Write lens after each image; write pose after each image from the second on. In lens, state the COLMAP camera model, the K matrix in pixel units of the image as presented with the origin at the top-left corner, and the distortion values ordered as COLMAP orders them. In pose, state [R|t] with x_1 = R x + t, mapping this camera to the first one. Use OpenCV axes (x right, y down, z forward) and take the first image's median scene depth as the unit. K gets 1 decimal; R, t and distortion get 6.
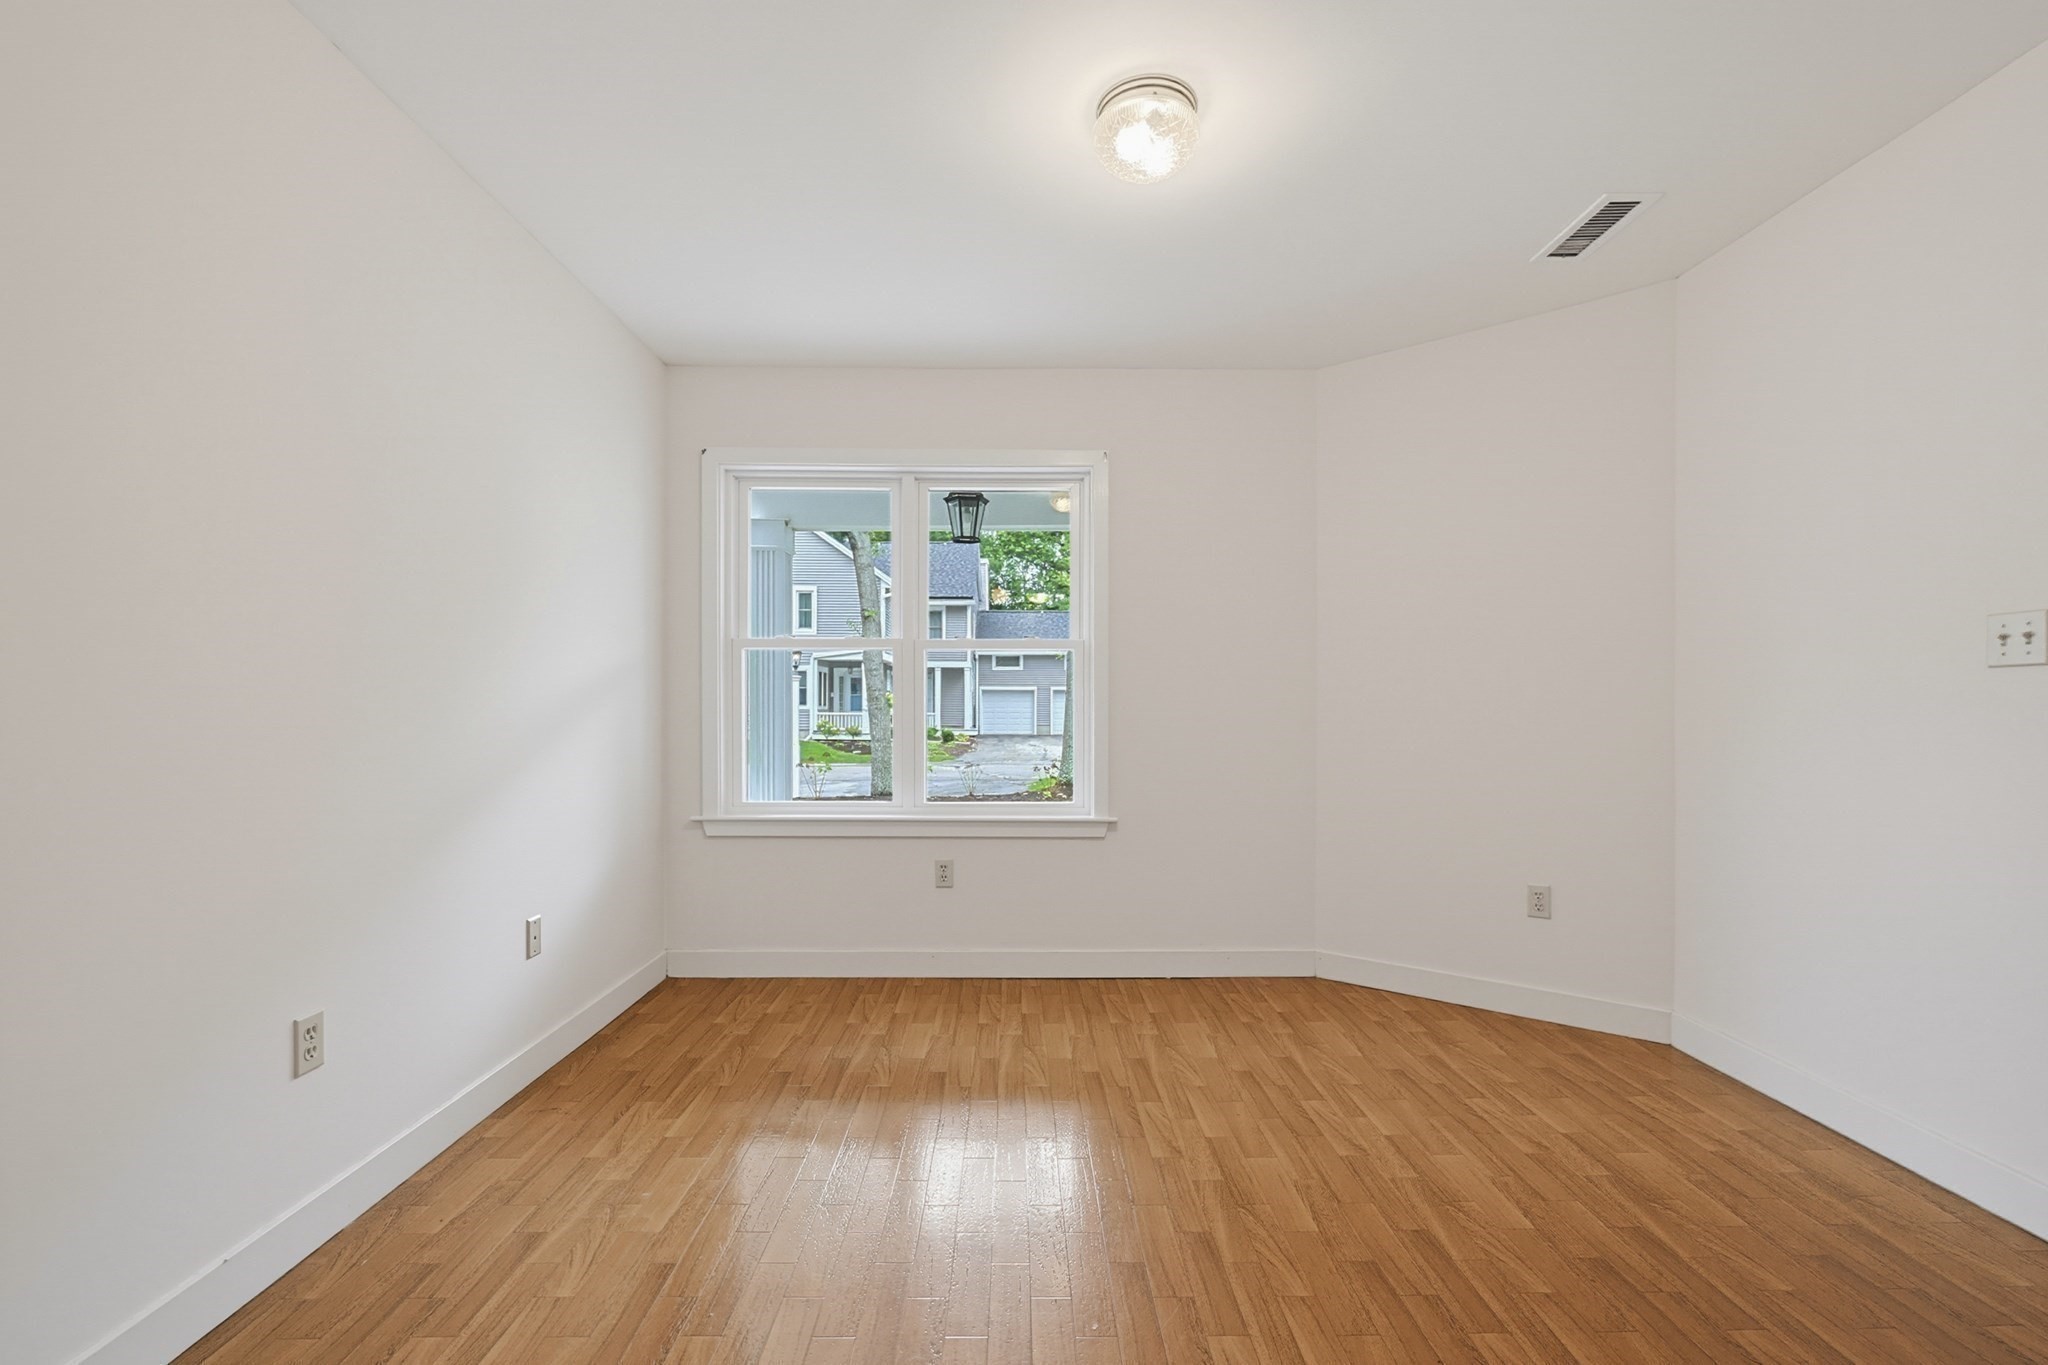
lens RADIAL K [[889.3, 0, 1037.6], [0, 889.3, 716.7], [0, 0, 1]] dist [-0.000333, -0.000141]
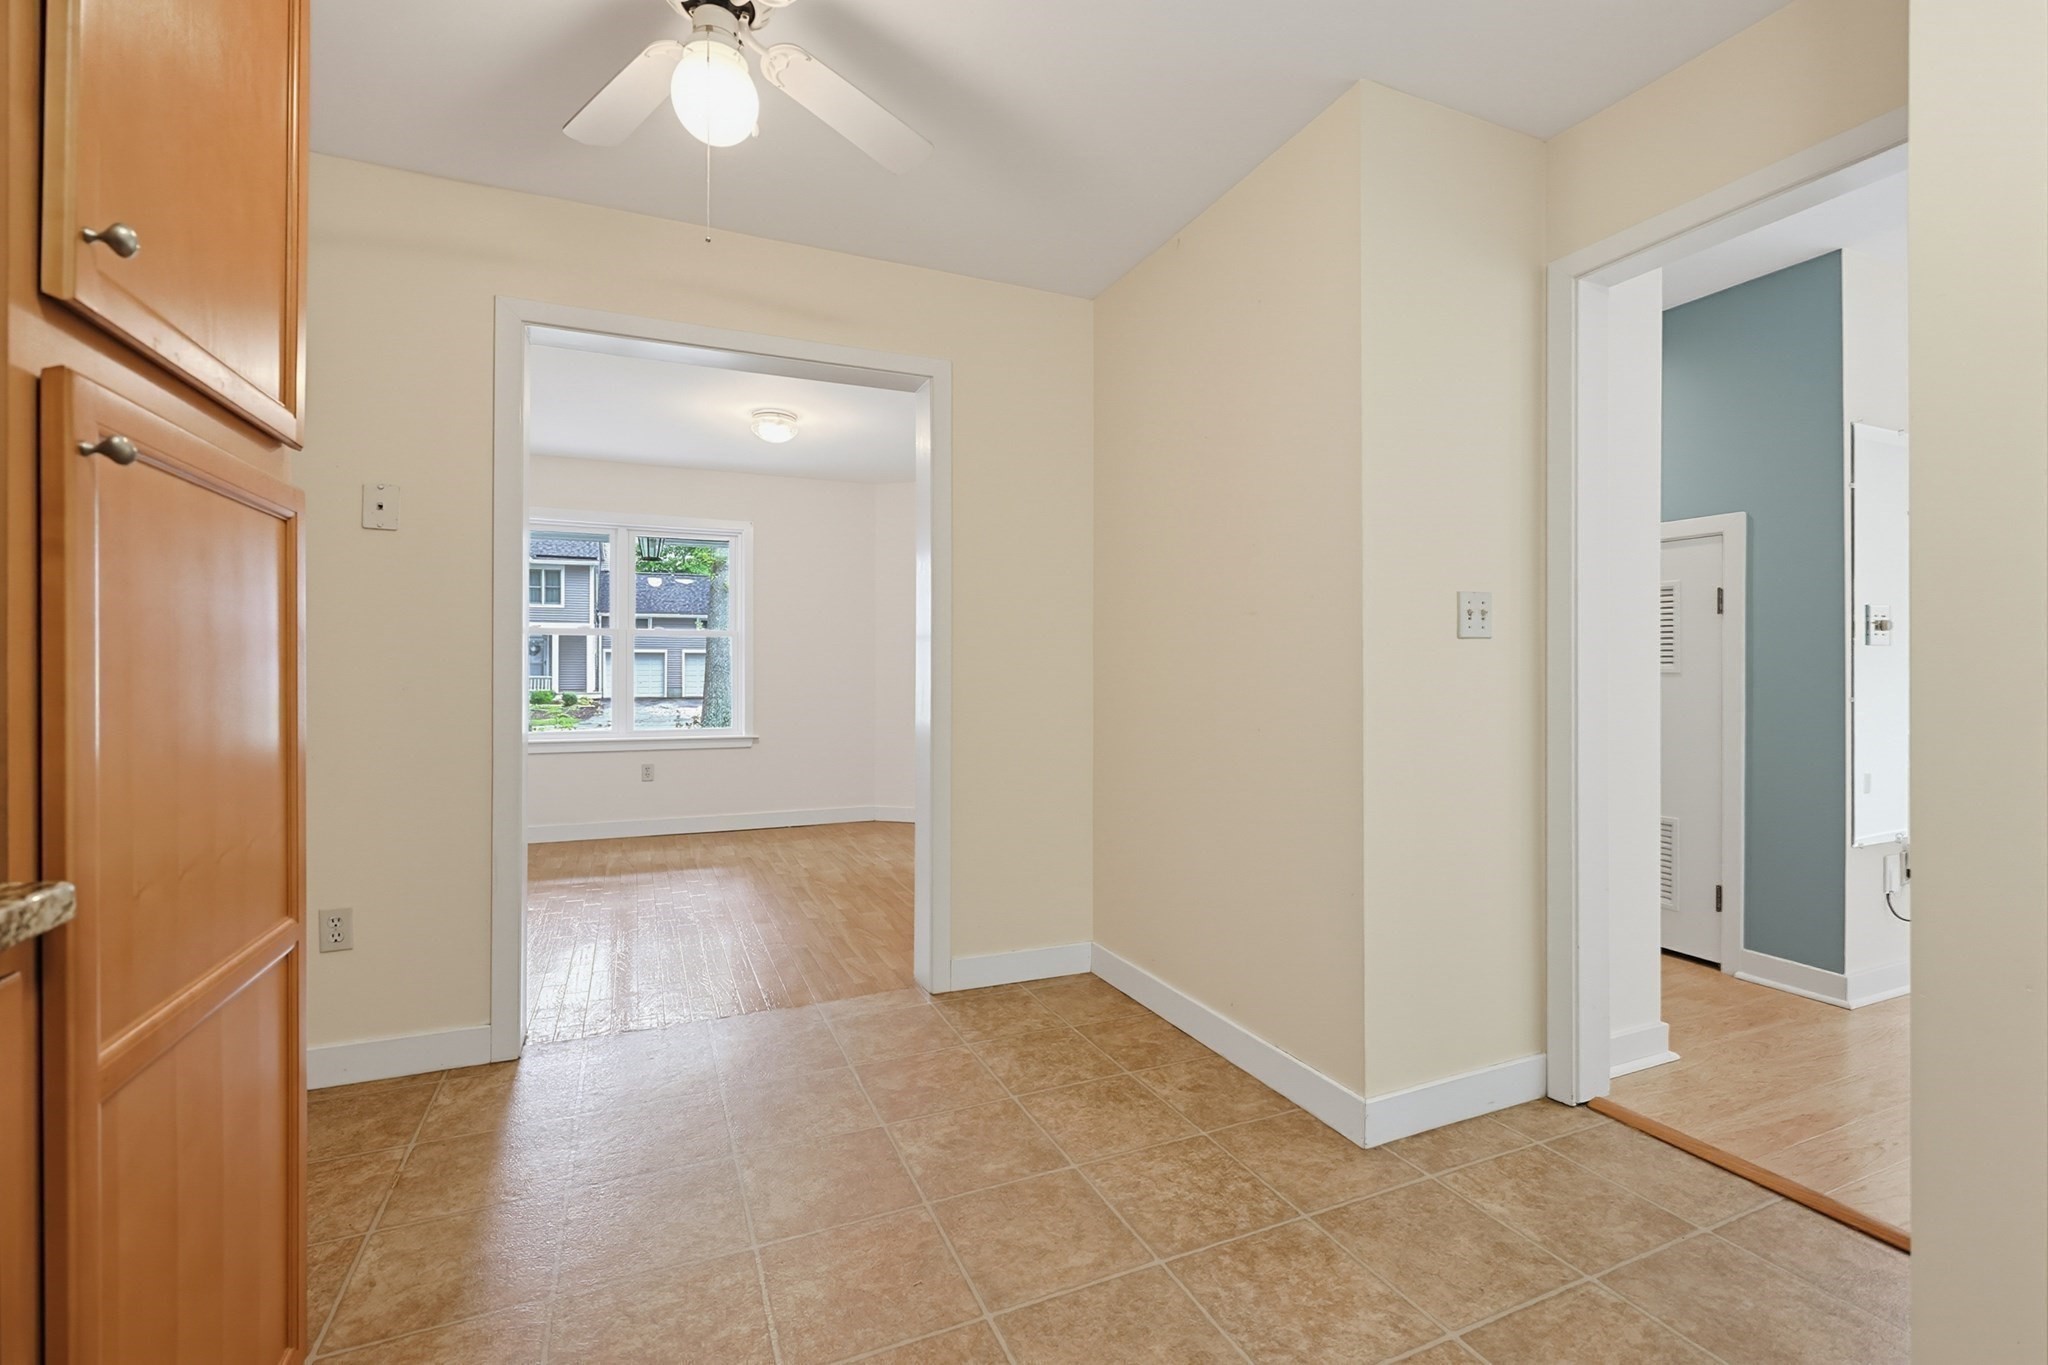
lens RADIAL K [[874.5, 0, 1057.0], [0, 874.5, 679.7], [0, 0, 1]] dist [0.001939, 0.000108]
pose [[0.910401, -0.001786, 0.413723, -0.084997], [0.001884, 0.999998, 0.000172, 0.006954], [-0.413723, 0.000623, 0.910403, -0.778071]]
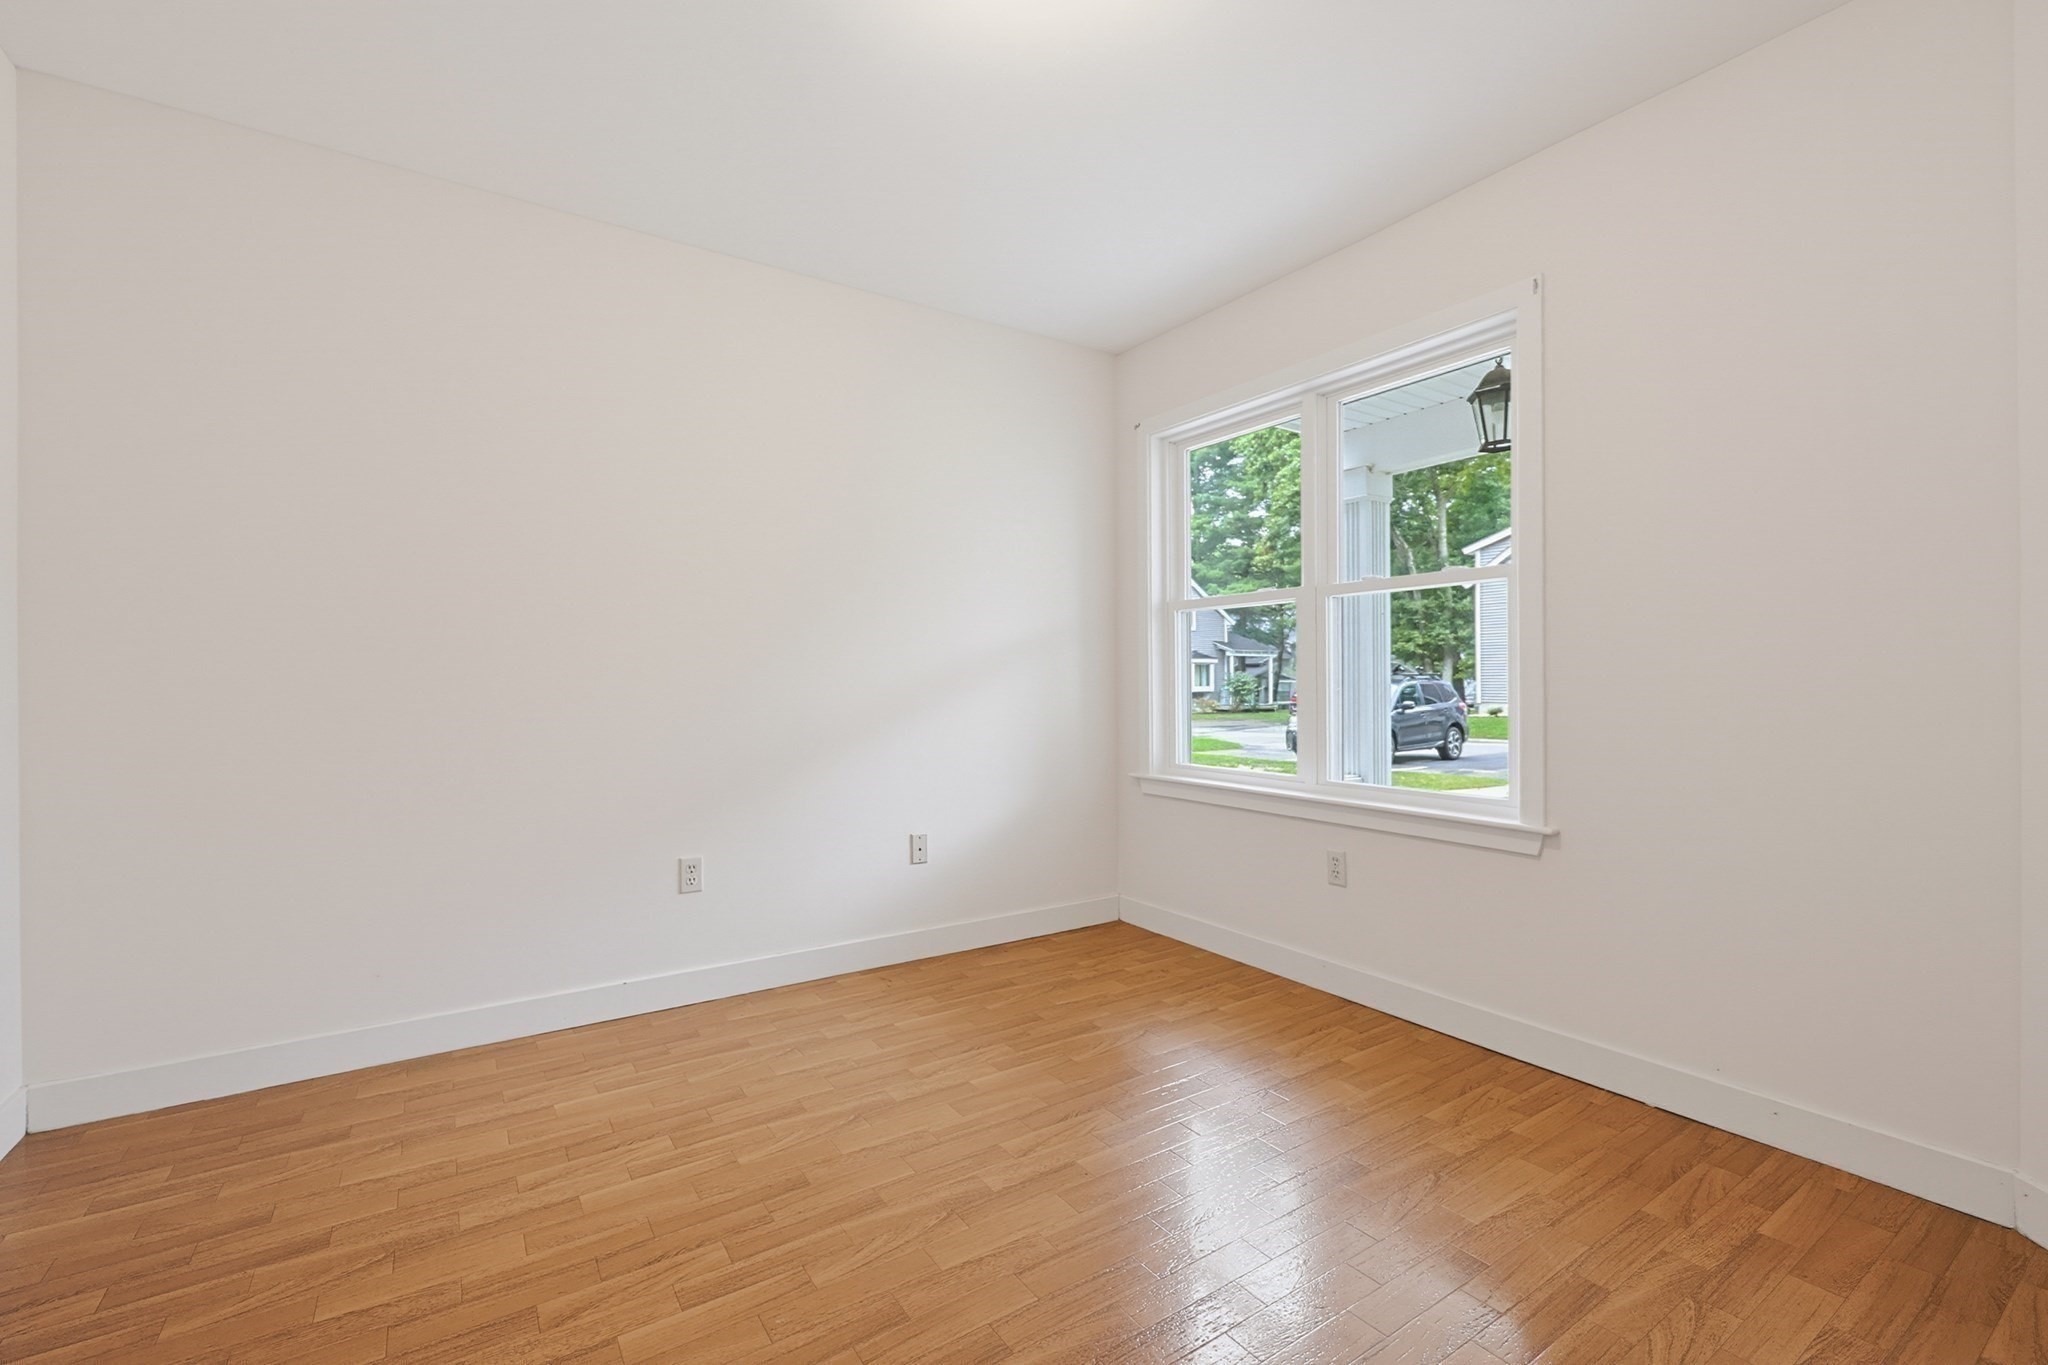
lens RADIAL K [[882.9, 0, 1026.8], [0, 882.9, 689.0], [0, 0, 1]] dist [-0.022064, 0.000240]
pose [[0.530337, 0.002690, -0.847782, 0.428282], [-0.002454, 0.999996, 0.001638, 0.010274], [0.847783, 0.001212, 0.530342, 0.327530]]
